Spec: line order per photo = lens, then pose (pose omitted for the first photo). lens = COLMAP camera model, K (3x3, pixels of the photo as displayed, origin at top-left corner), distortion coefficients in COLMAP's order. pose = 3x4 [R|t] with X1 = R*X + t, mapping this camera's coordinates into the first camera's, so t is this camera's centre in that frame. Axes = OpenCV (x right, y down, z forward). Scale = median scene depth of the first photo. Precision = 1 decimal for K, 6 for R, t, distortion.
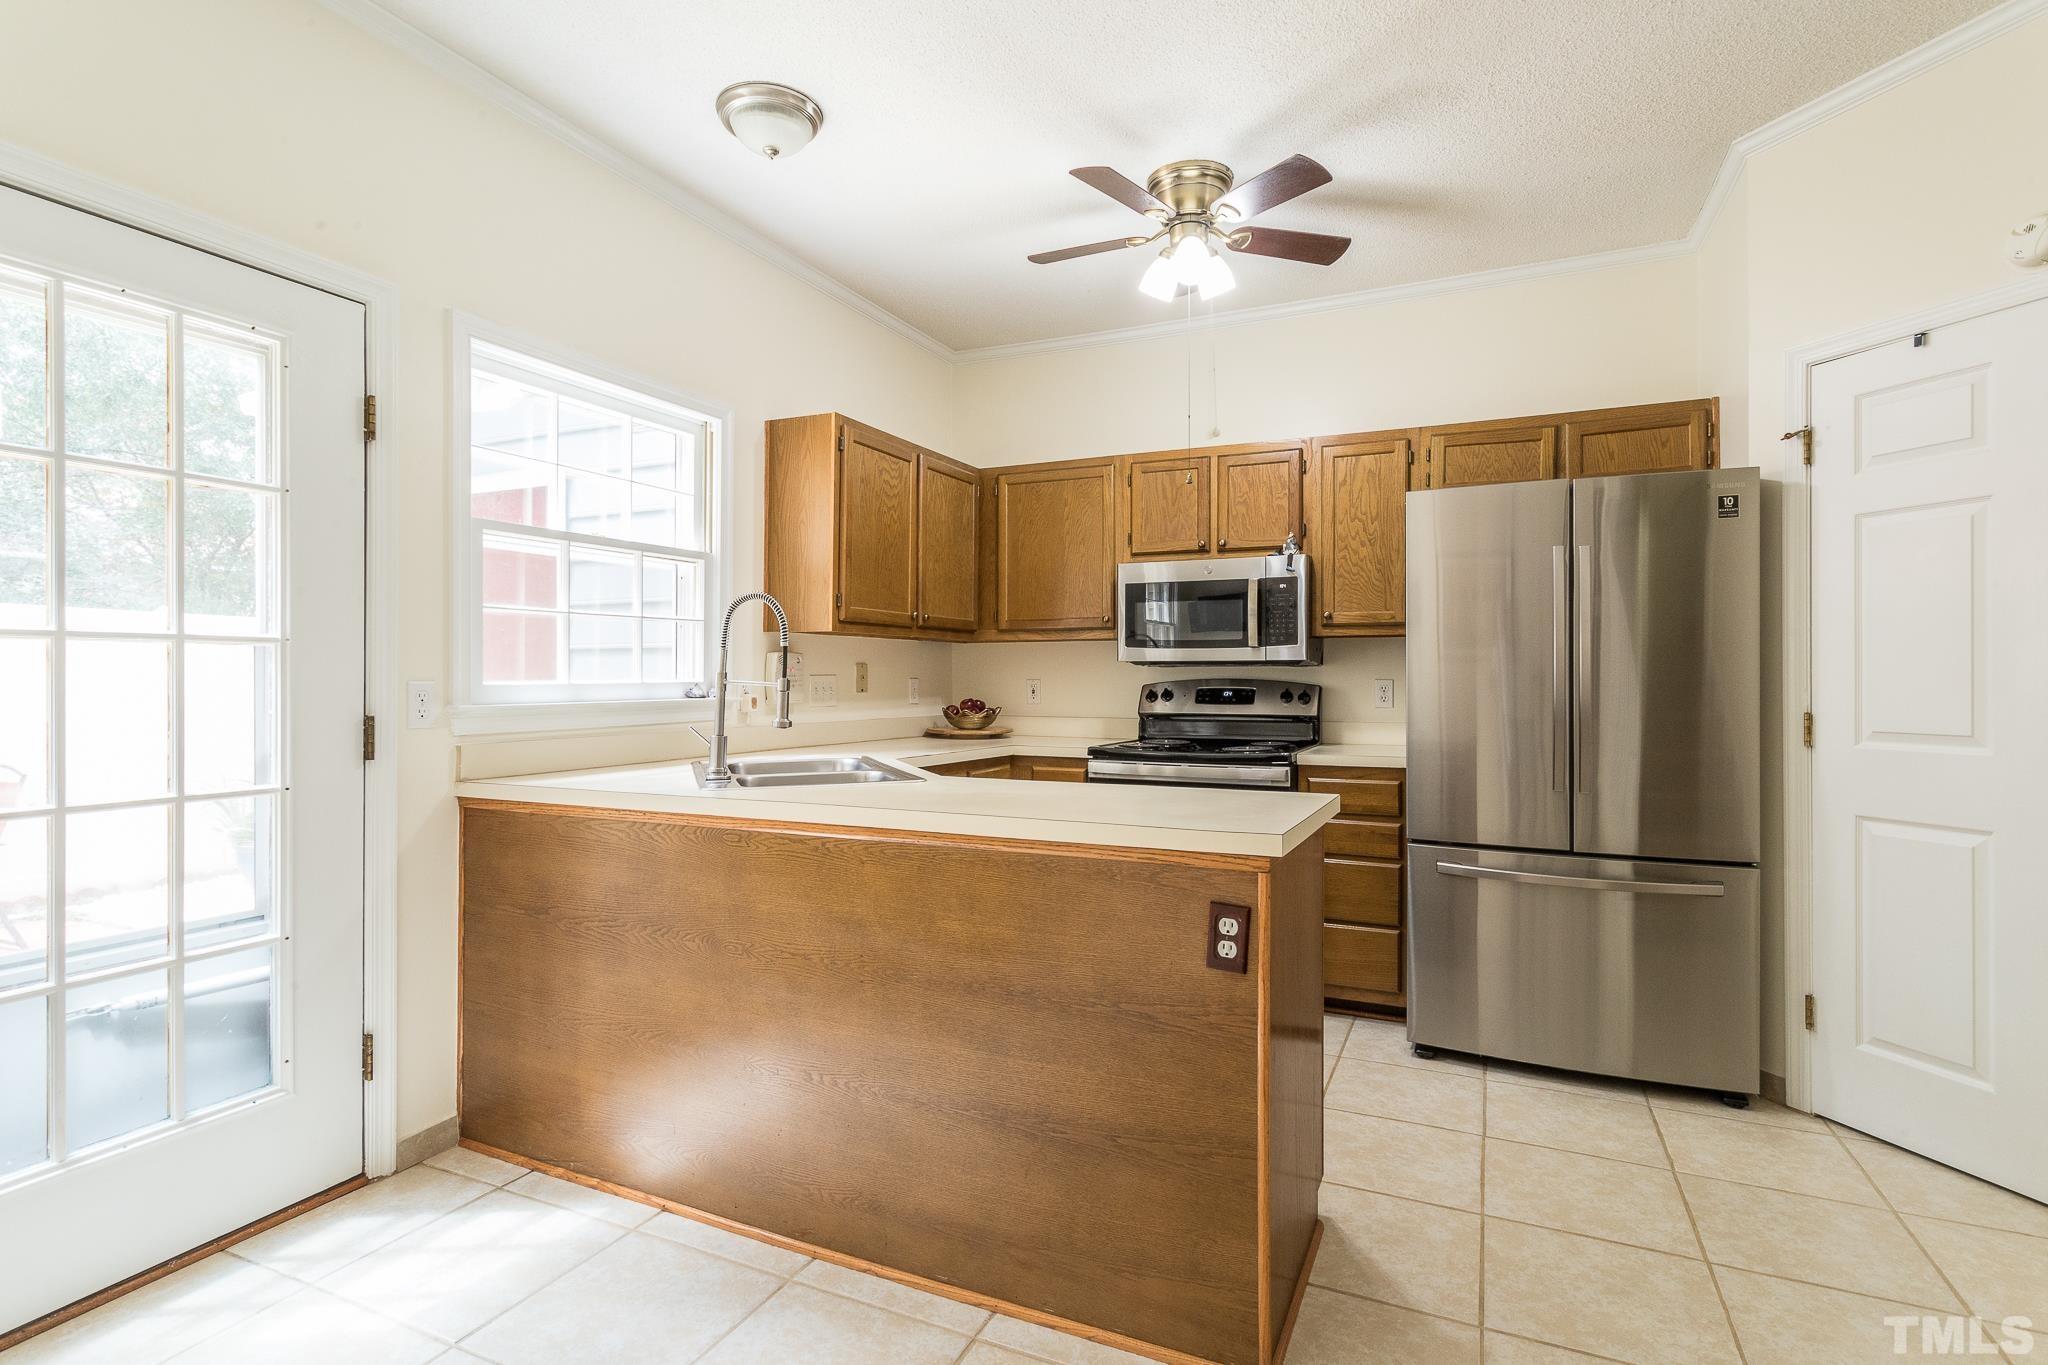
lens RADIAL K [[994.1, 0, 1025.1], [0, 994.1, 678.0], [0, 0, 1]] dist [0.005265, 0.002068]
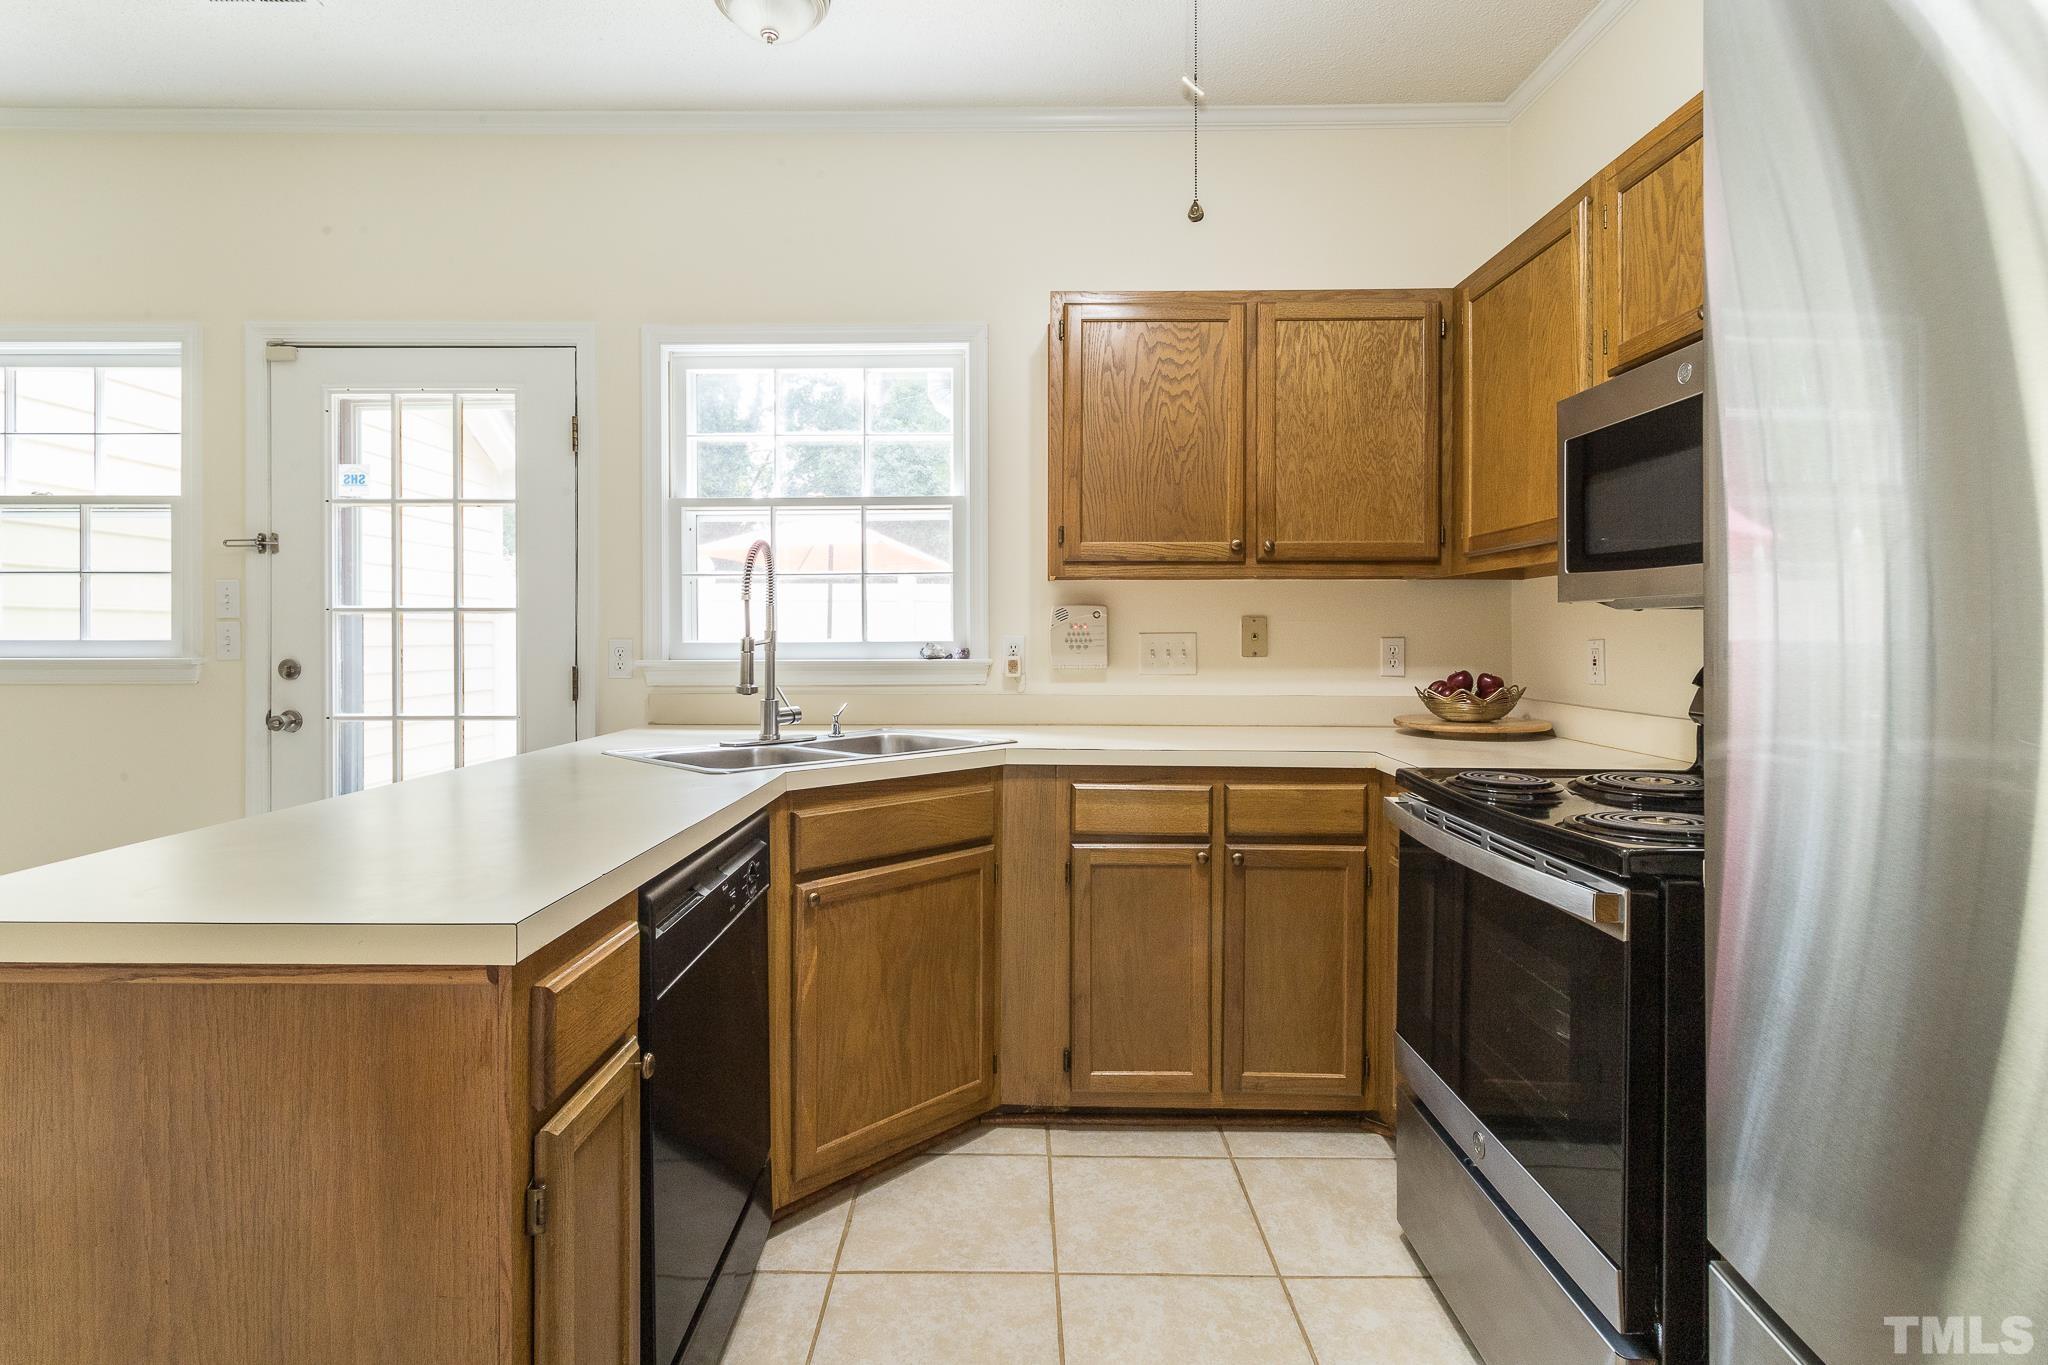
lens RADIAL K [[994.1, 0, 1014.4], [0, 994.1, 637.4], [0, 0, 1]] dist [0.005265, 0.002068]
pose [[0.419831, 0.000612, -0.907602, 0.436192], [-0.000109, 1.000000, 0.000624, -0.000143], [0.907602, -0.000163, 0.419831, 0.571163]]
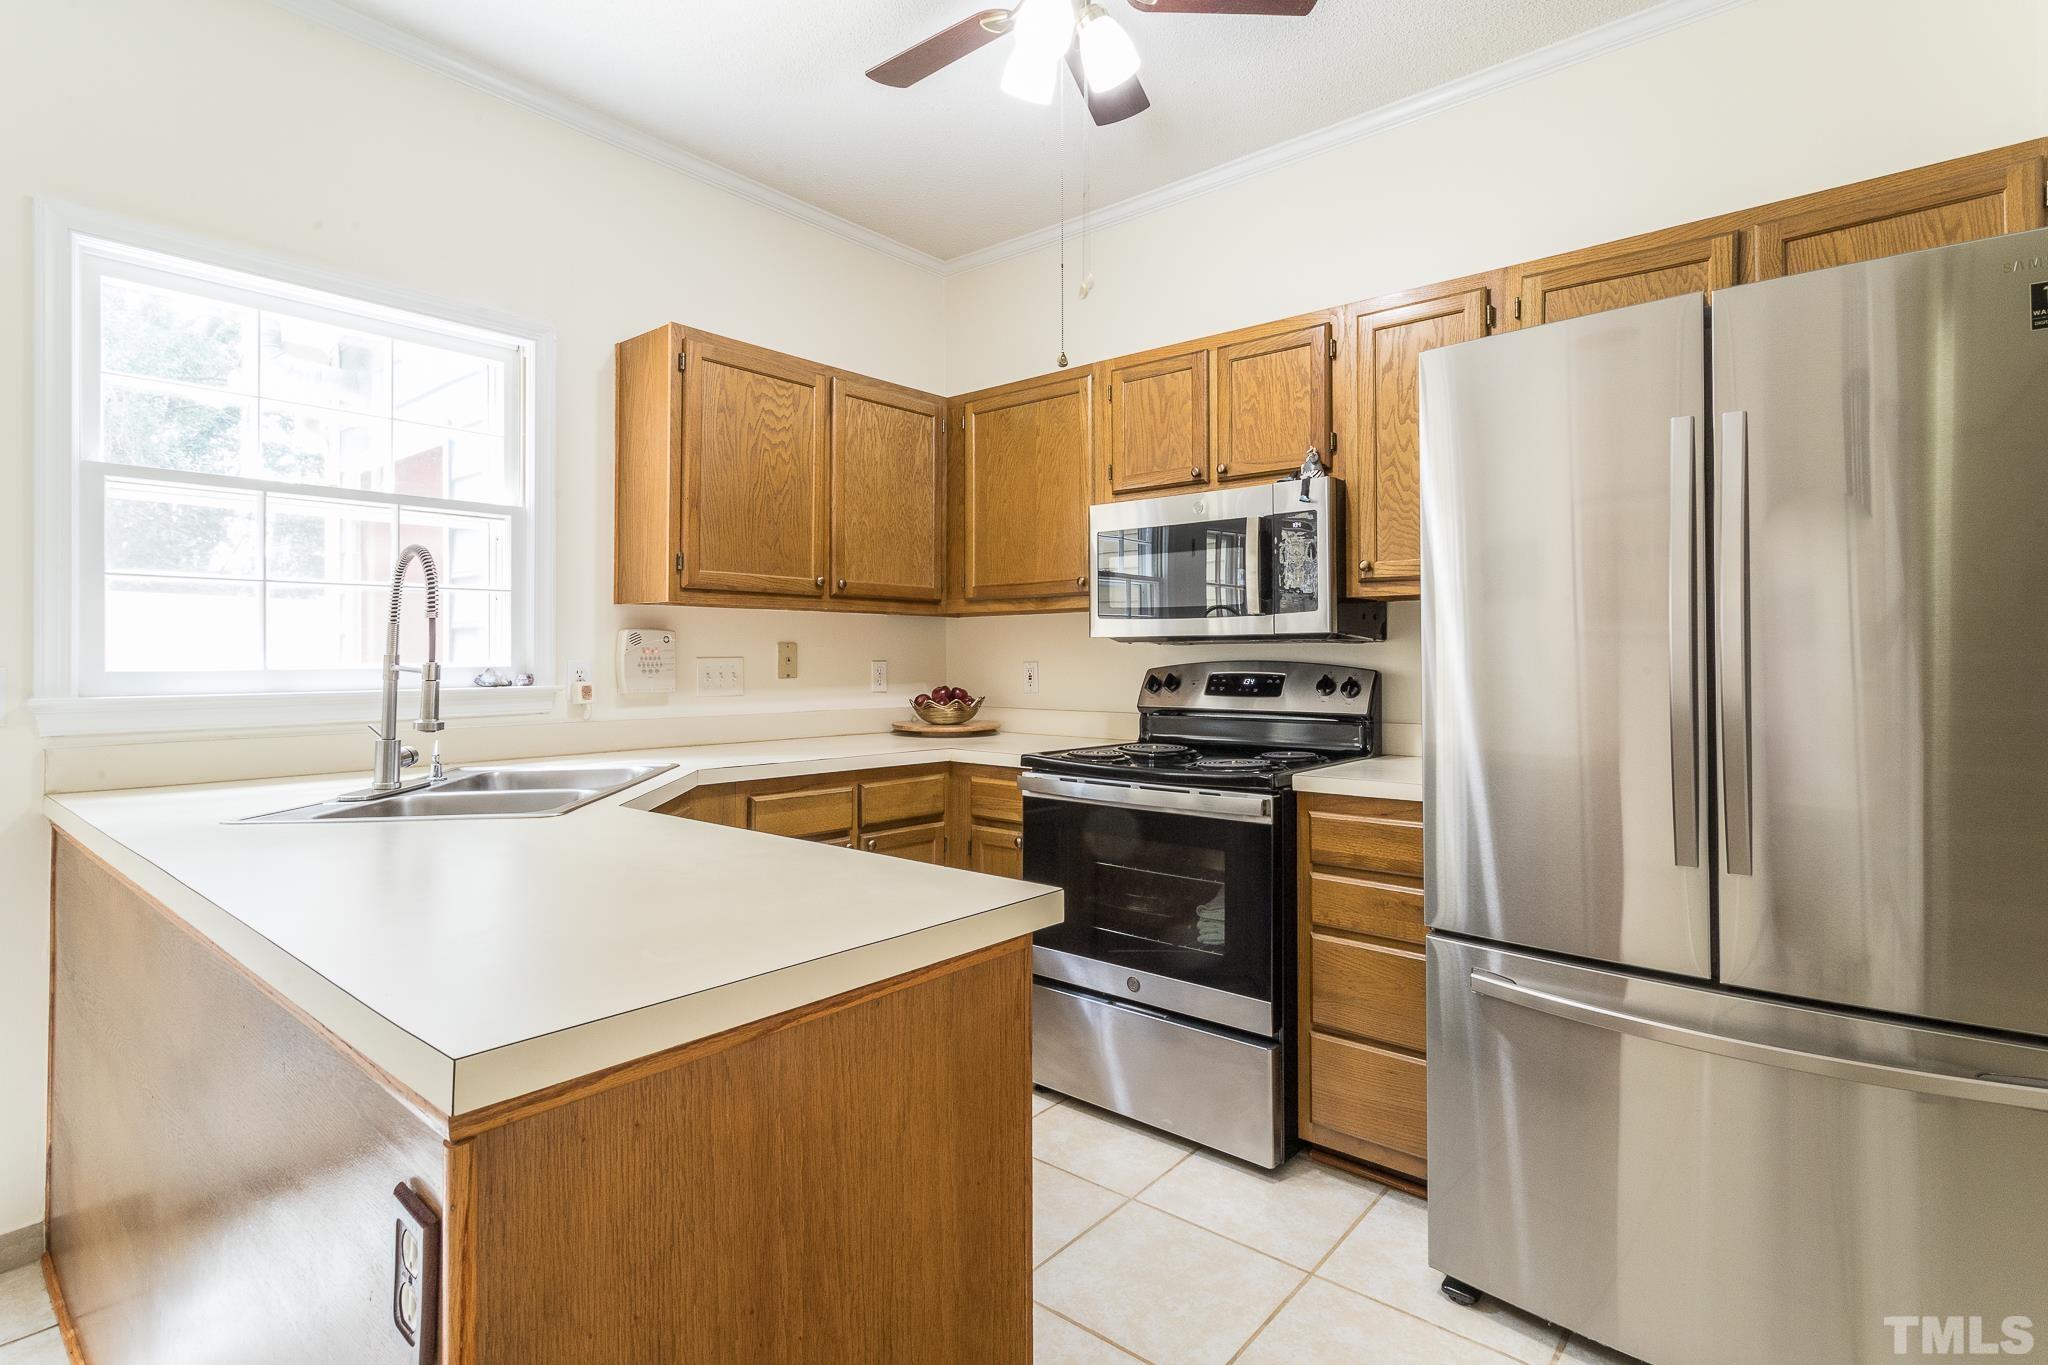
lens RADIAL K [[994.1, 0, 1011.5], [0, 994.1, 647.2], [0, 0, 1]] dist [0.005265, 0.002068]
pose [[0.964152, -0.005899, -0.265286, 0.240635], [0.002692, 0.999919, -0.012450, -0.000455], [0.265338, 0.011290, 0.964089, 0.278395]]
